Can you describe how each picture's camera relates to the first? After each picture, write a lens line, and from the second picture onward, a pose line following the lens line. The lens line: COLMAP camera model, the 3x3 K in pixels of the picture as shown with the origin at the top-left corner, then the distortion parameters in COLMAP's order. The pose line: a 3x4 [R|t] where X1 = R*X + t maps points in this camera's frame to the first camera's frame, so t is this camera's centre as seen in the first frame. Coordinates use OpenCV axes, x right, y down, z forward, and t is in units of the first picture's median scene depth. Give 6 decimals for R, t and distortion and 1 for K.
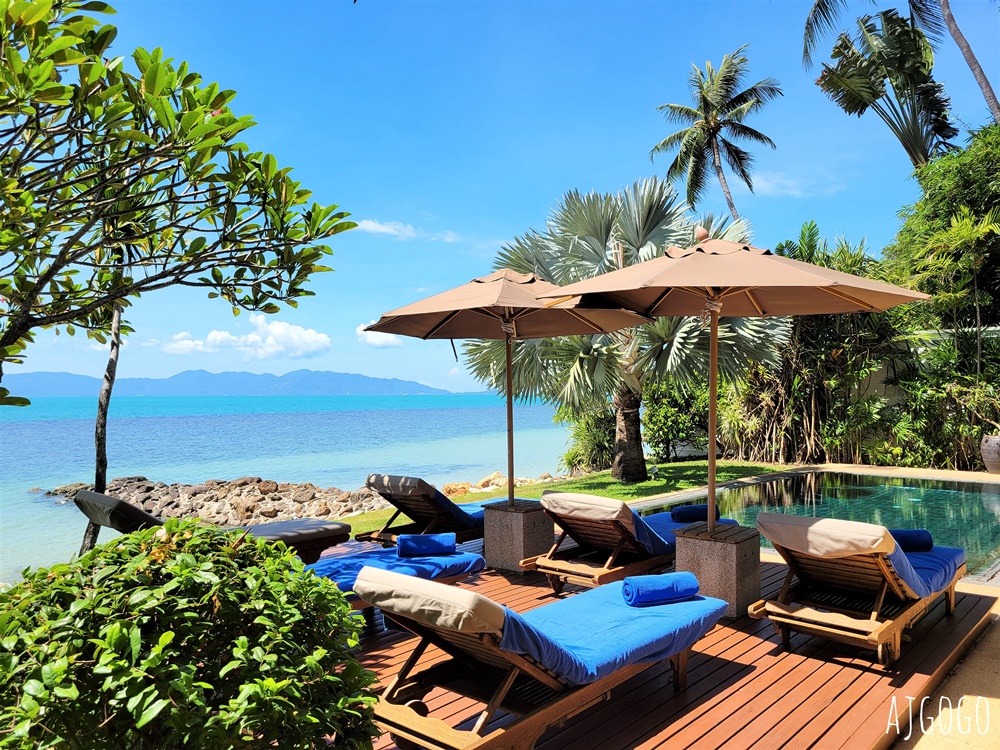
lens RADIAL K [[743.1, 0, 500.2], [0, 743.1, 371.9], [0, 0, 1]] dist [0.043974, -0.039136]
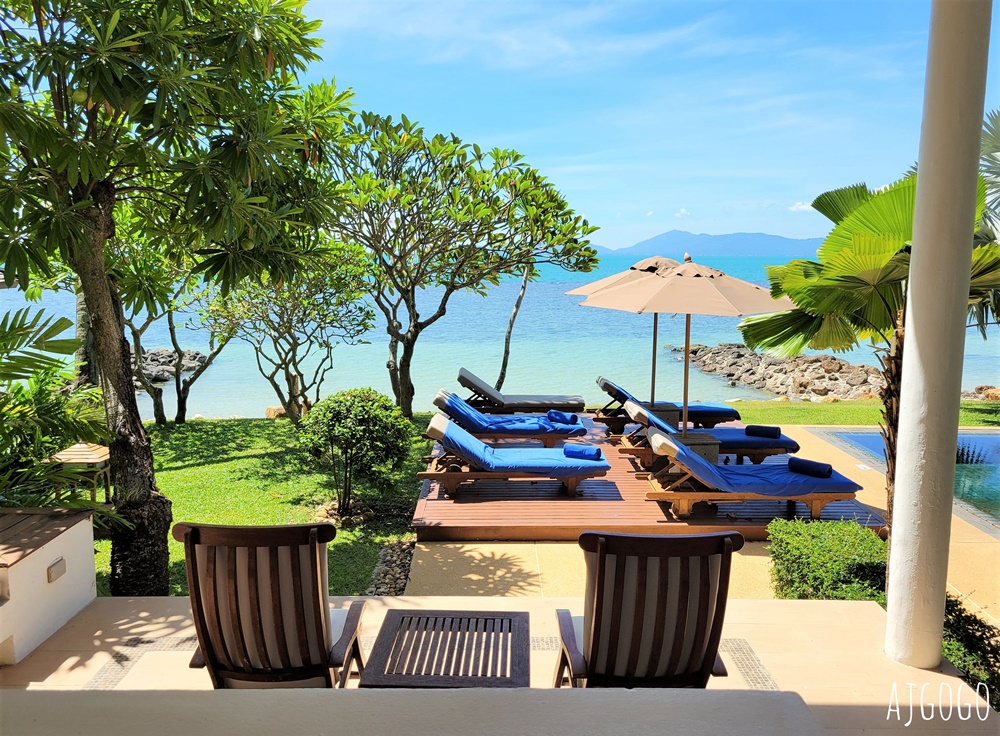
lens RADIAL K [[763.6, 0, 505.5], [0, 763.6, 367.2], [0, 0, 1]] dist [0.059686, -0.000106]
pose [[0.665371, 0.115537, -0.737518, 0.206454], [0.014357, 0.985787, 0.167383, -0.038038], [0.746374, -0.121960, 0.654256, -0.065571]]
